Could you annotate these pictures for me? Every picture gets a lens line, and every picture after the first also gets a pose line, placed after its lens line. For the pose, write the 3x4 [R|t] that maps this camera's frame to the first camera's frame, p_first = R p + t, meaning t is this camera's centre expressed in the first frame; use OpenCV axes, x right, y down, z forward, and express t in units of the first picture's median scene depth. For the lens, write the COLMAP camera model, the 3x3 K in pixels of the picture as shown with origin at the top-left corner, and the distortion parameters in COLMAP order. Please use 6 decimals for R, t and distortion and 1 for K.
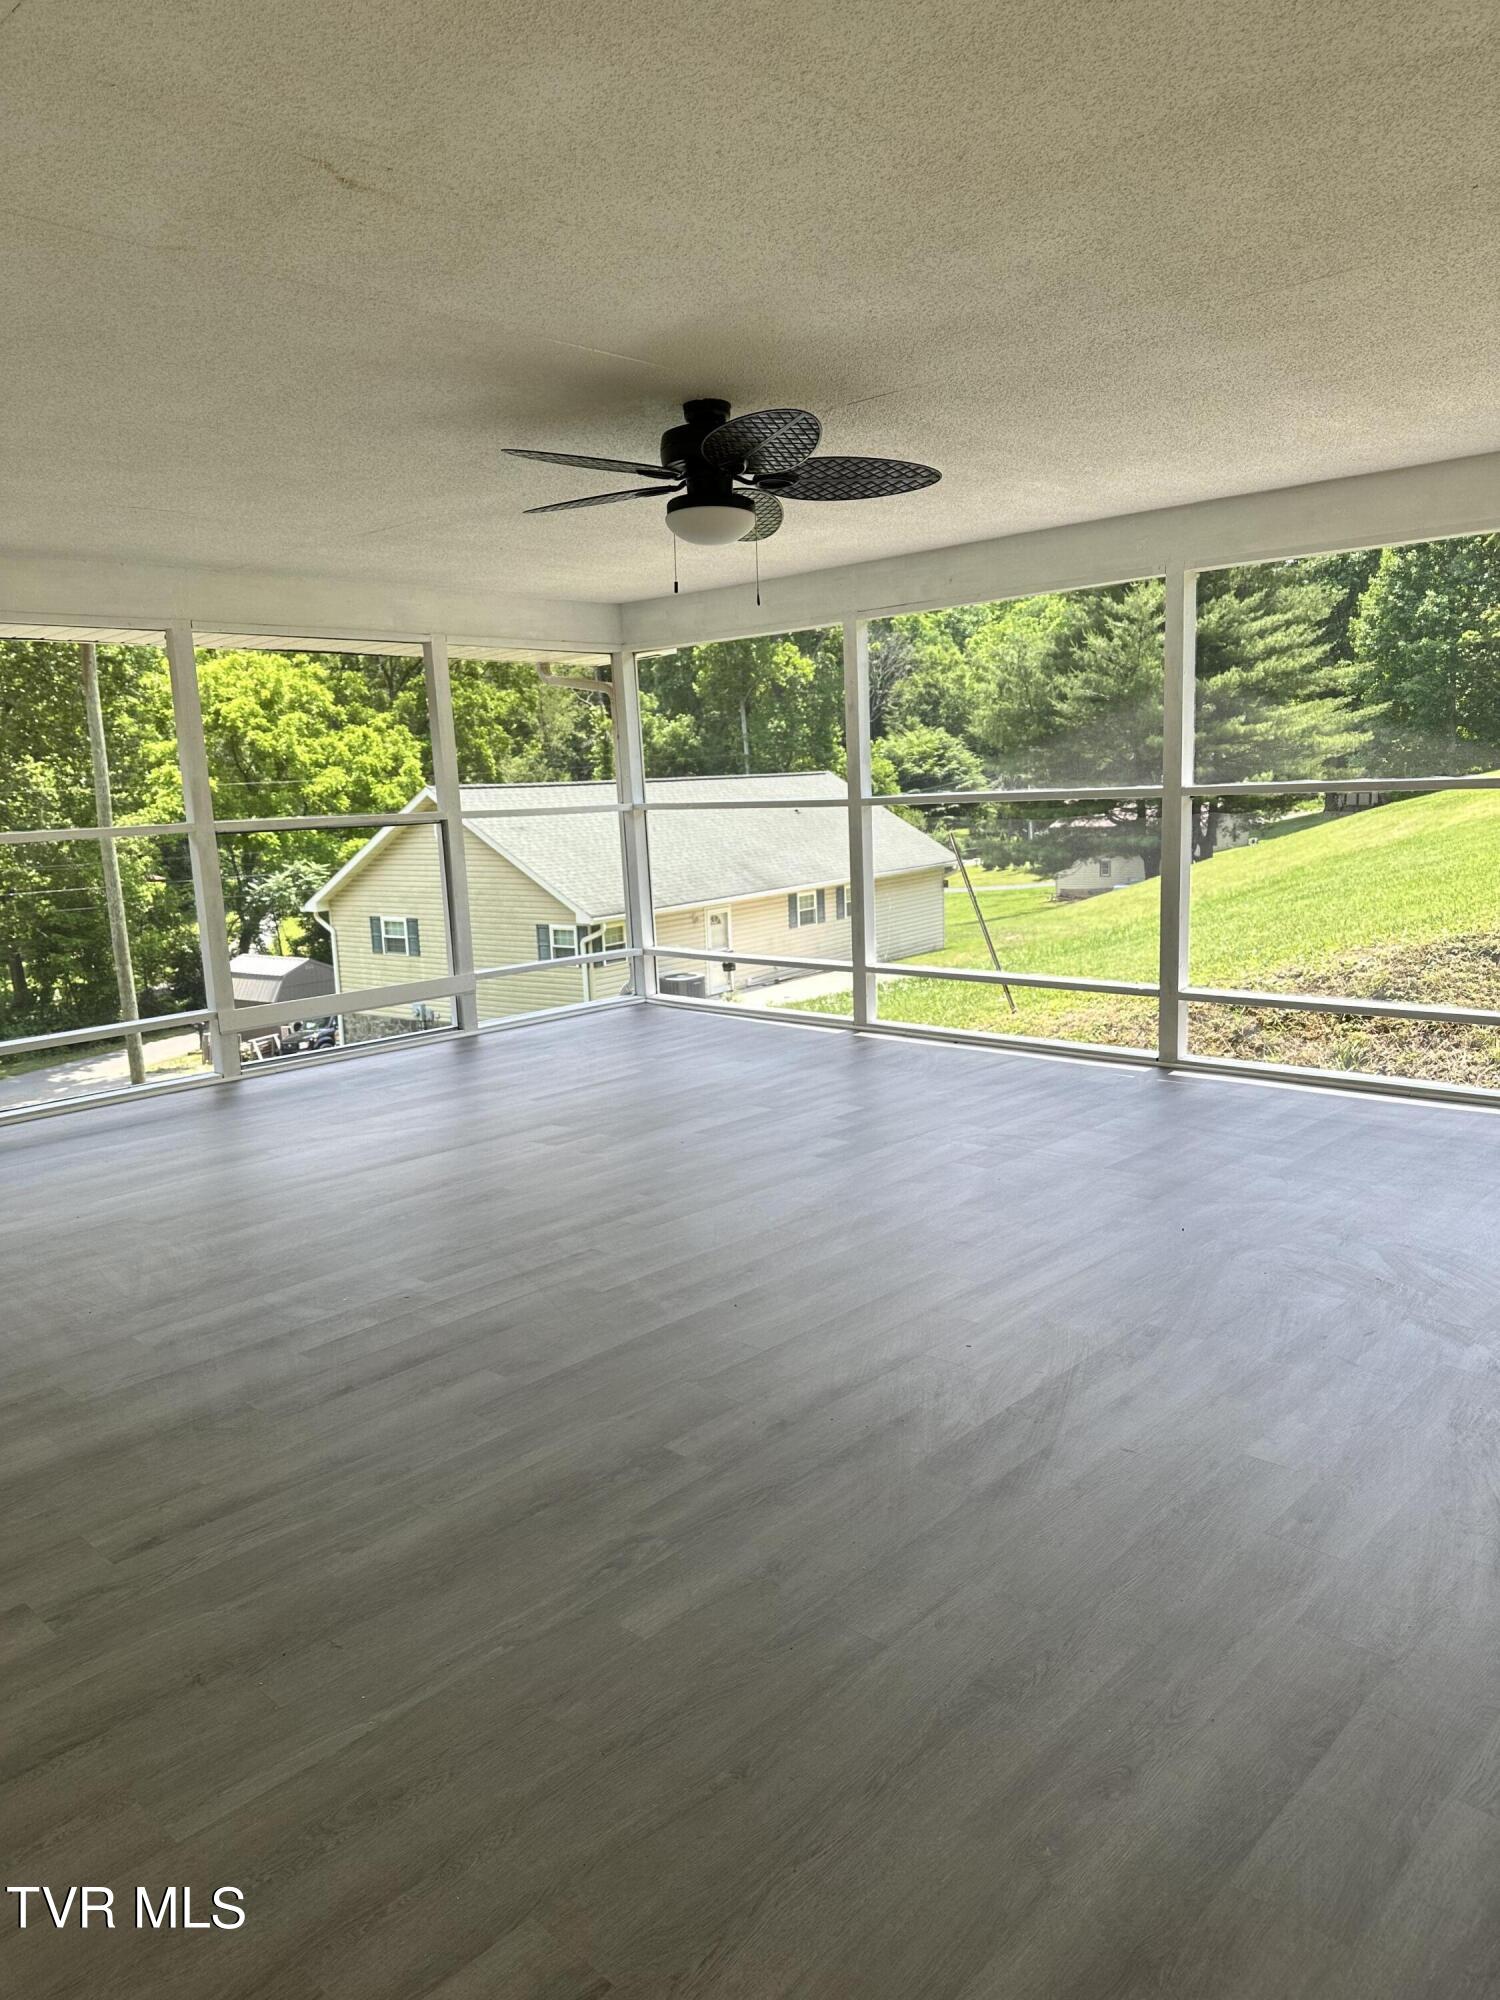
lens RADIAL K [[1412.5, 0, 756.6], [0, 1412.5, 1012.9], [0, 0, 1]] dist [0.055105, -0.071302]
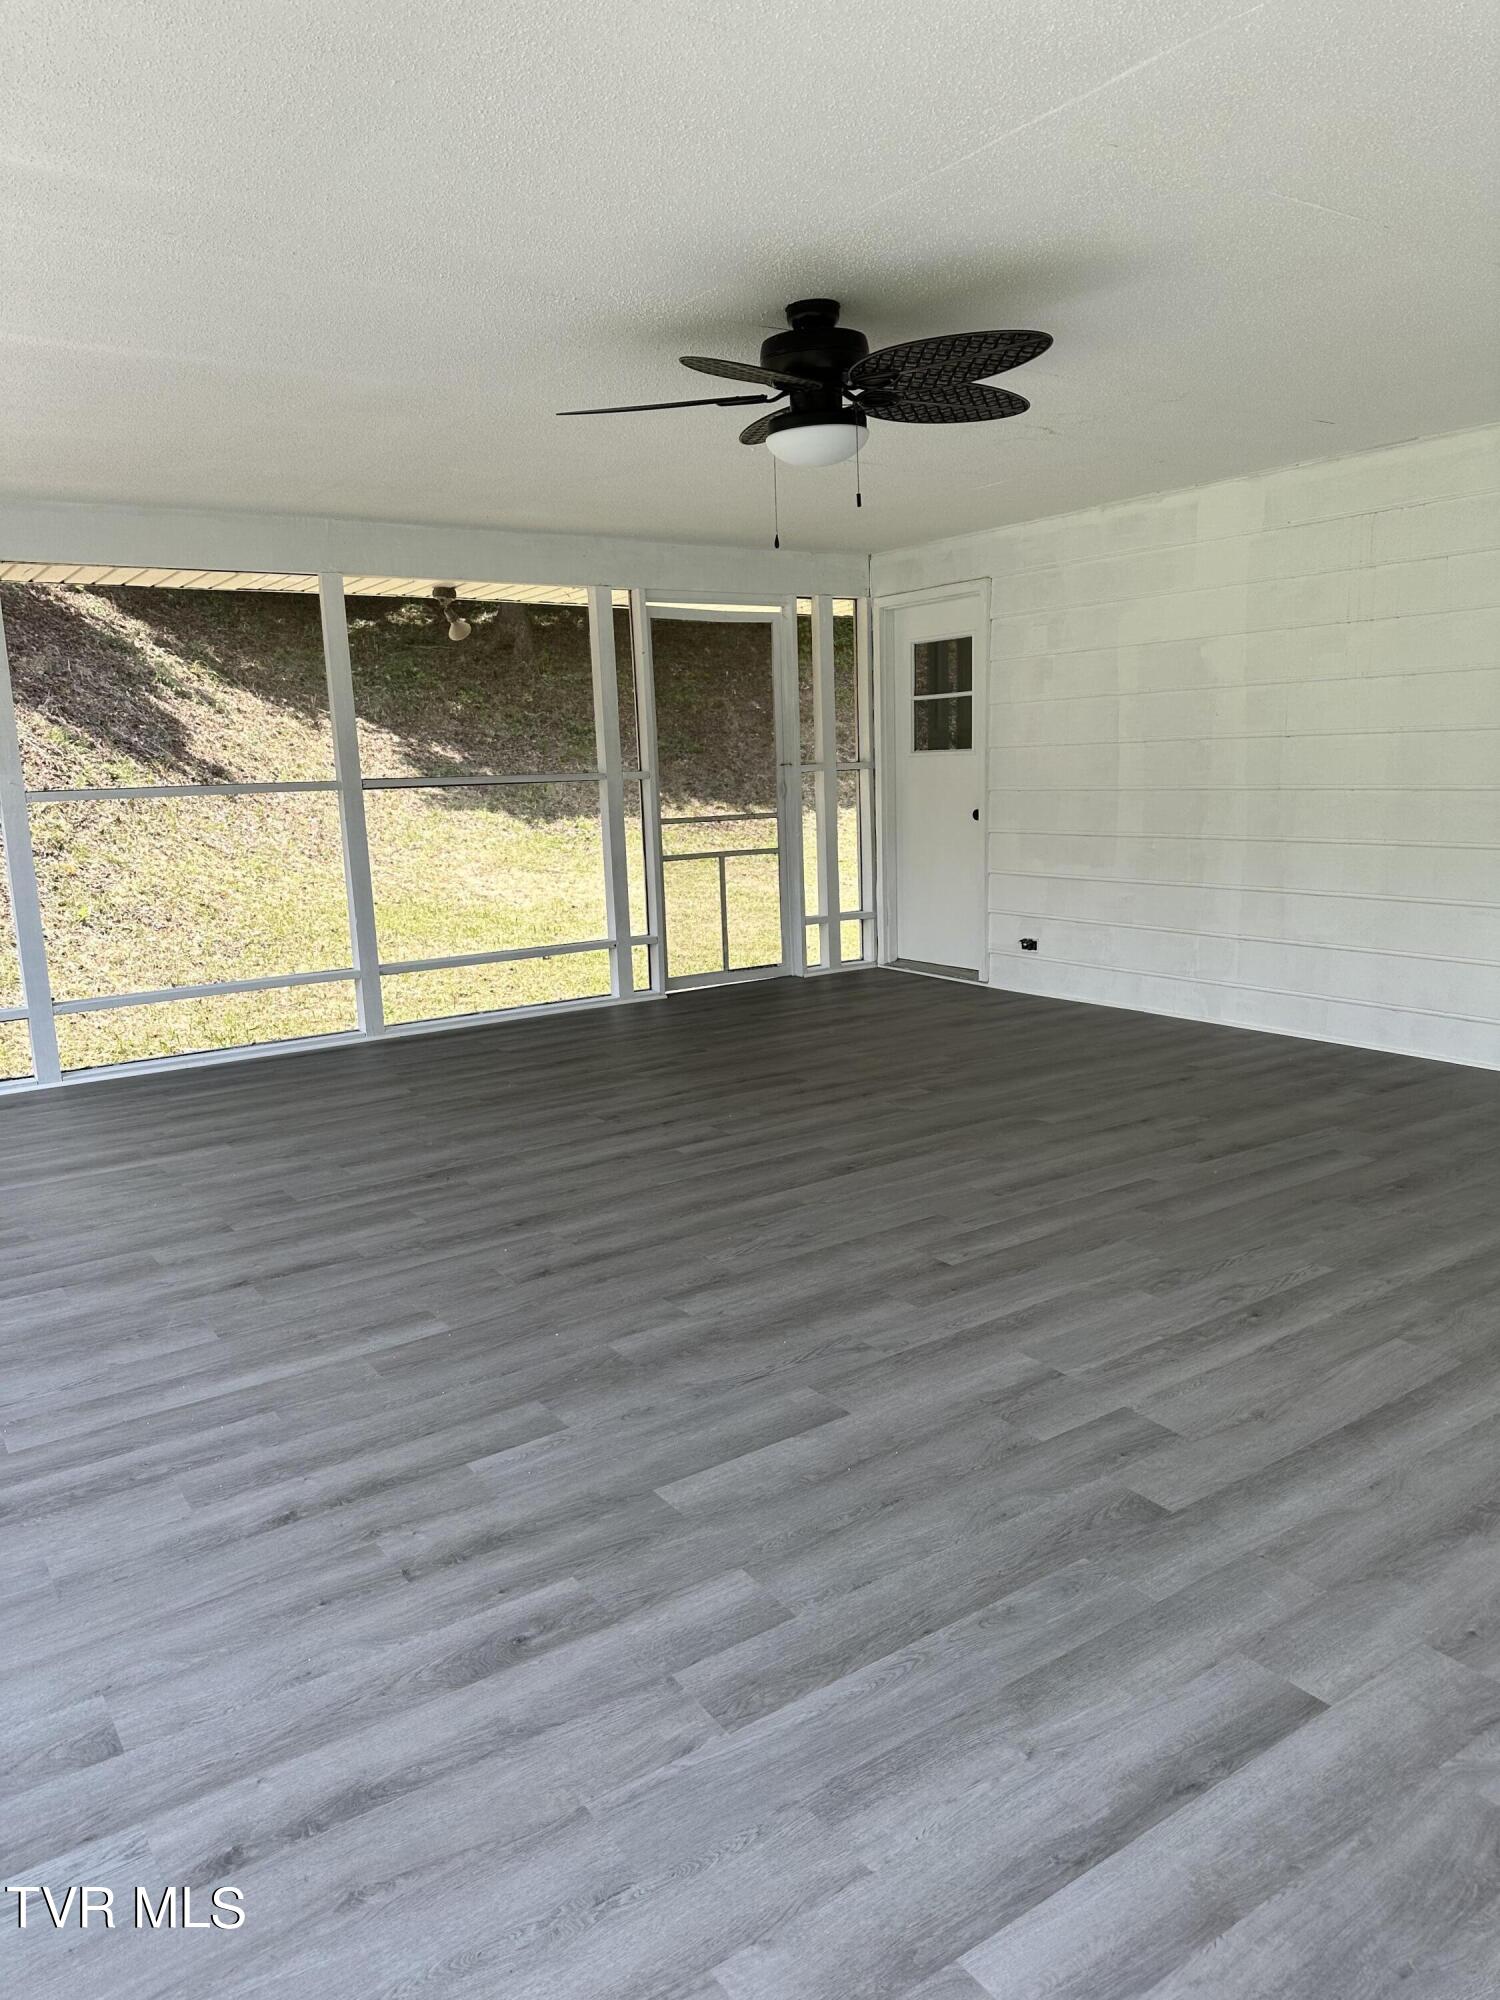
lens RADIAL K [[1387.9, 0, 762.4], [0, 1387.9, 1020.9], [0, 0, 1]] dist [0.146988, -0.257289]
pose [[-0.977806, 0.041444, 0.205374, -0.180558], [0.112676, 0.930436, 0.348701, -0.351799], [-0.176636, 0.364103, -0.914456, 2.119824]]
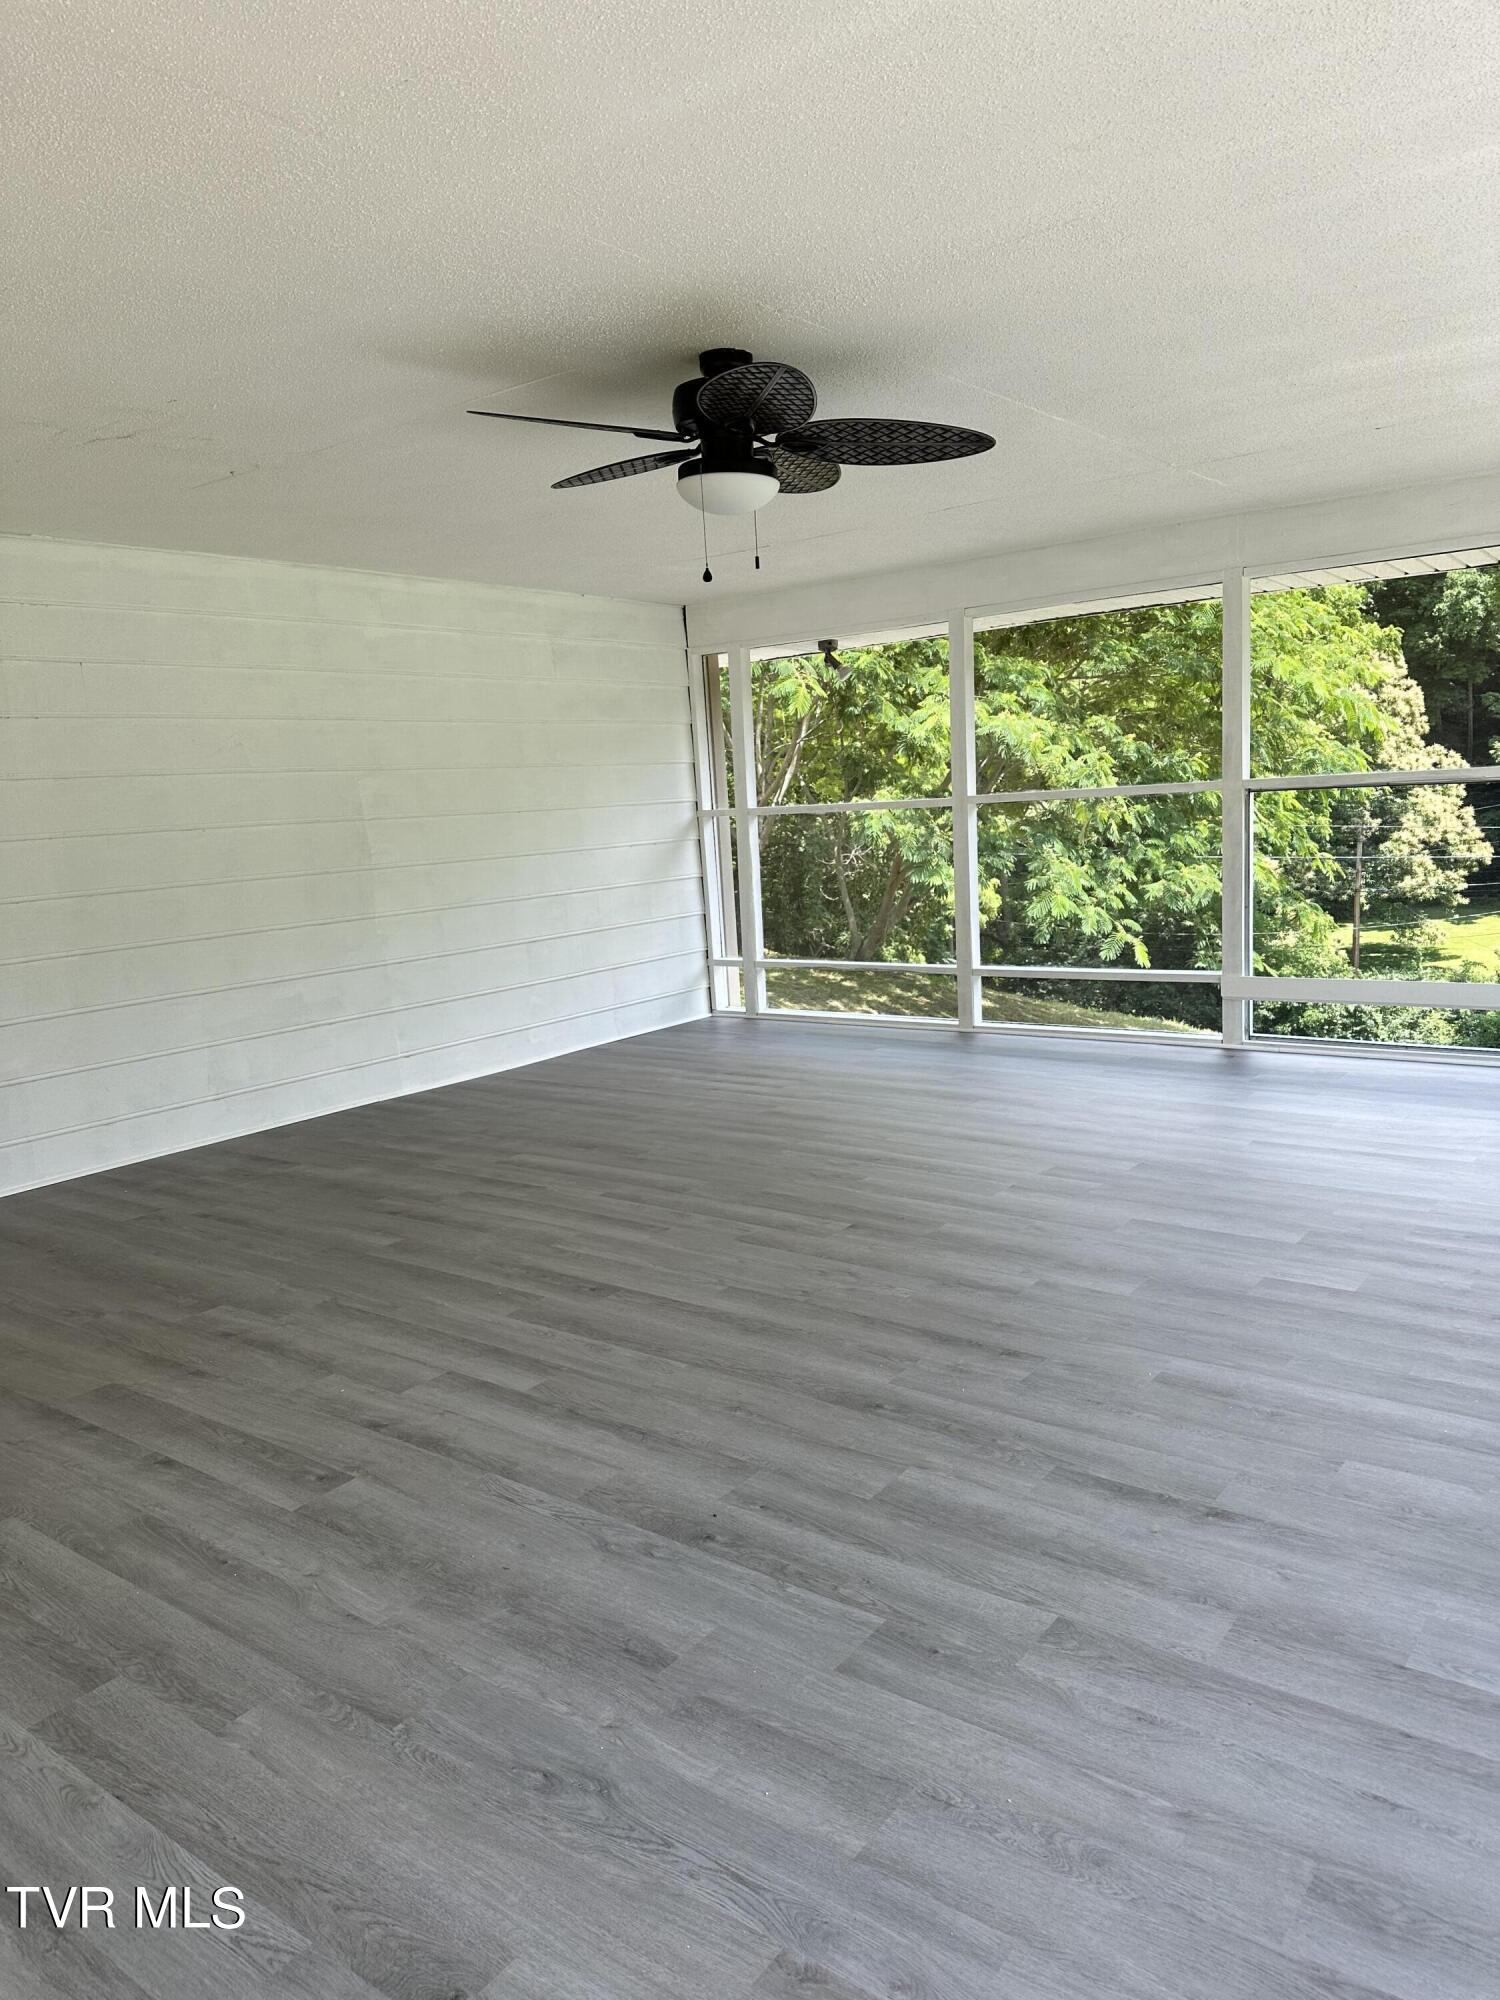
lens RADIAL K [[1412.5, 0, 756.6], [0, 1412.5, 1012.9], [0, 0, 1]] dist [0.055105, -0.071302]
pose [[0.122529, 0.196413, -0.972835, 0.979269], [-0.119768, 0.975984, 0.181964, -0.208084], [0.985212, 0.094219, 0.143111, 1.007279]]
